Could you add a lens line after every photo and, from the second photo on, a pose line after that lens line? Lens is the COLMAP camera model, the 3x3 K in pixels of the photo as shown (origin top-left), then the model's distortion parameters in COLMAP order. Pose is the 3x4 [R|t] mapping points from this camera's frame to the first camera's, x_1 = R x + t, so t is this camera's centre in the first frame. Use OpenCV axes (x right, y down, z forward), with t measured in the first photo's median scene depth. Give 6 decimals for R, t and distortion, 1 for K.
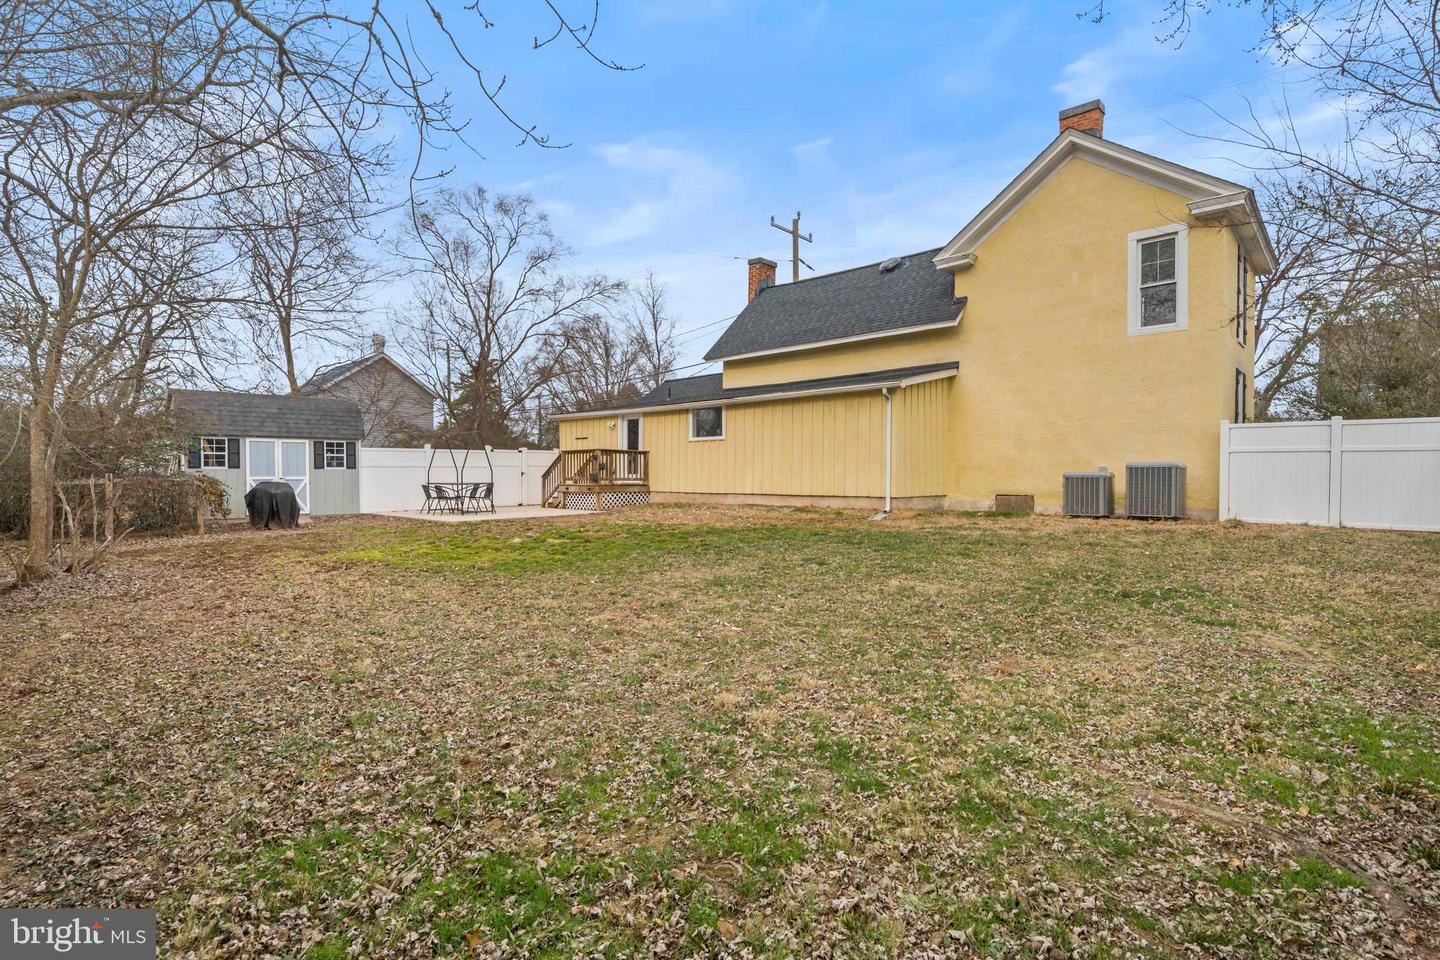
lens RADIAL K [[661.6, 0, 720.0], [0, 661.6, 480.0], [0, 0, 1]] dist [0.000221, 0.000178]
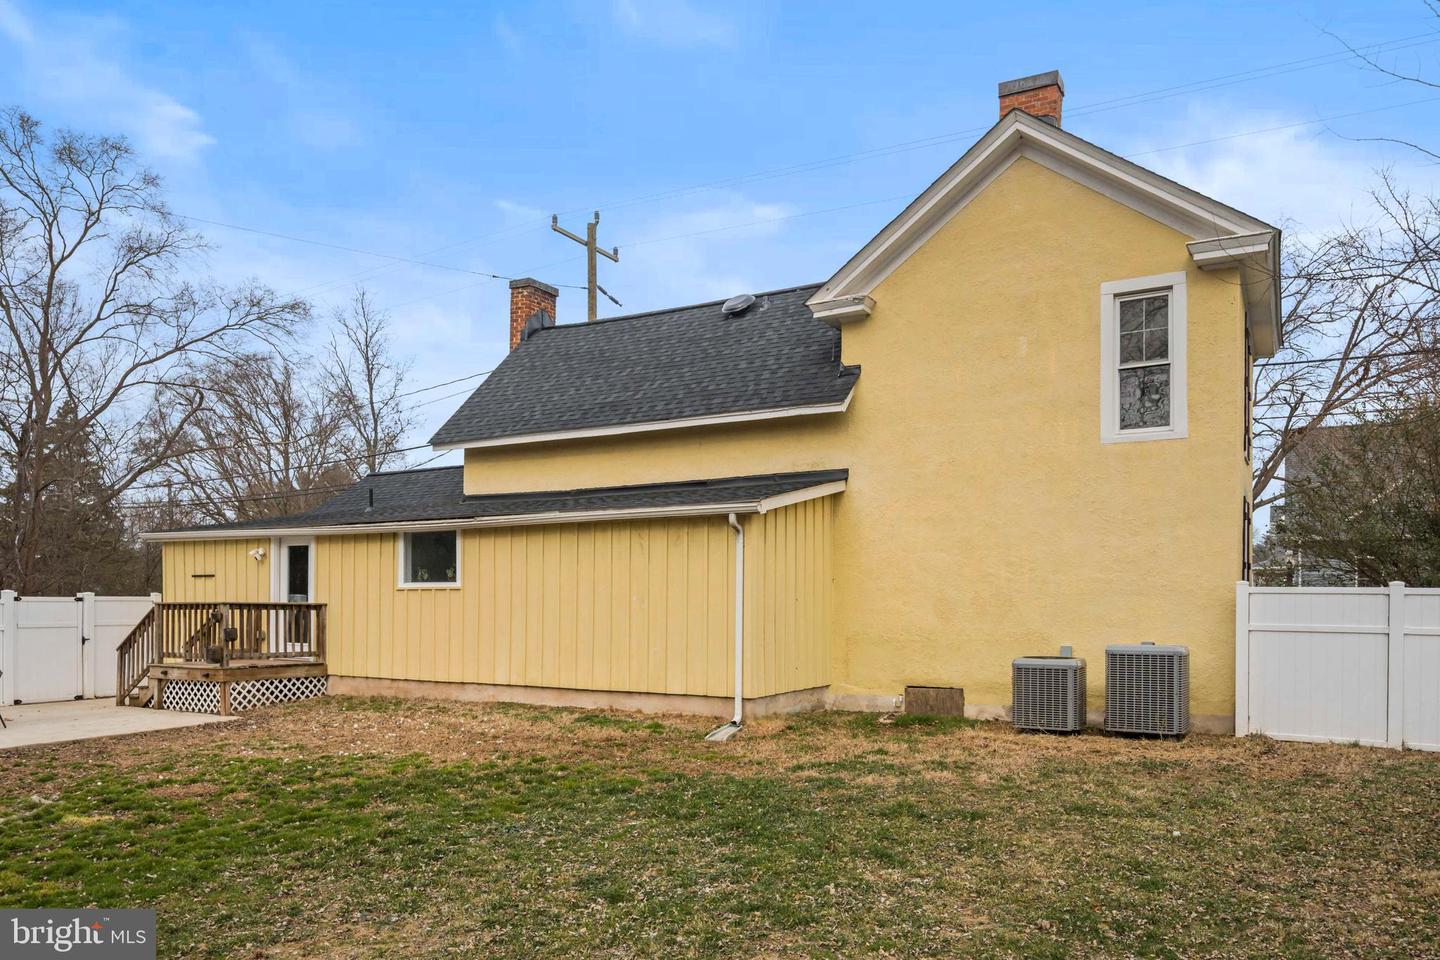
lens RADIAL K [[994.7, 0, 716.8], [0, 994.7, 605.5], [0, 0, 1]] dist [-0.000041, -0.000536]
pose [[0.972935, 0.001095, 0.231076, 0.022436], [0.001759, 0.999925, -0.012144, -0.033631], [-0.231072, 0.012221, 0.972860, 0.104138]]
